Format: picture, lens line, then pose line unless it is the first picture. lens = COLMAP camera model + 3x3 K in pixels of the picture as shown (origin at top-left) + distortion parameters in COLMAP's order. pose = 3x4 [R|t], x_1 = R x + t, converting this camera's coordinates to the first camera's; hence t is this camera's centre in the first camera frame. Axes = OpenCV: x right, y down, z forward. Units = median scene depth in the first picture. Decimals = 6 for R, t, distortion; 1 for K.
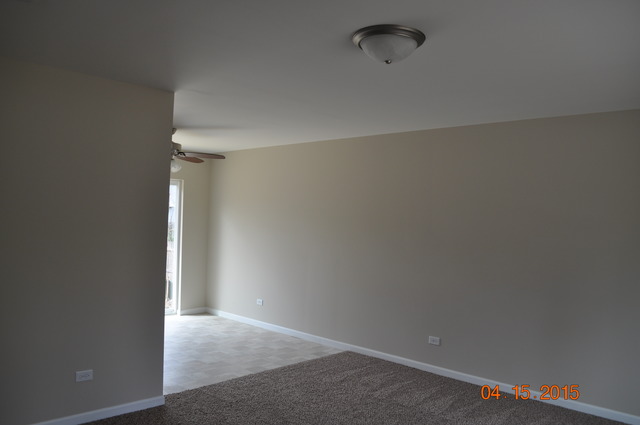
lens RADIAL K [[504.3, 0, 320.7], [0, 504.3, 212.0], [0, 0, 1]] dist [-0.067457, 0.009746]
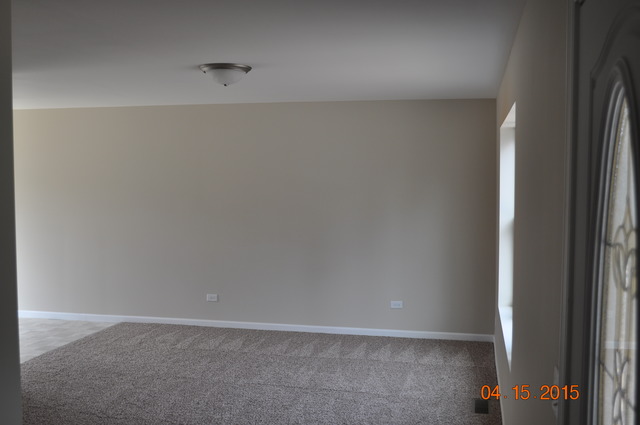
lens RADIAL K [[717.8, 0, 319.9], [0, 717.8, 212.3], [0, 0, 1]] dist [-0.004181, 0.000000]
pose [[0.858664, -0.066897, 0.508154, -0.360537], [0.025022, 0.995735, 0.088804, -0.064347], [-0.511927, -0.063538, 0.856676, -0.462872]]
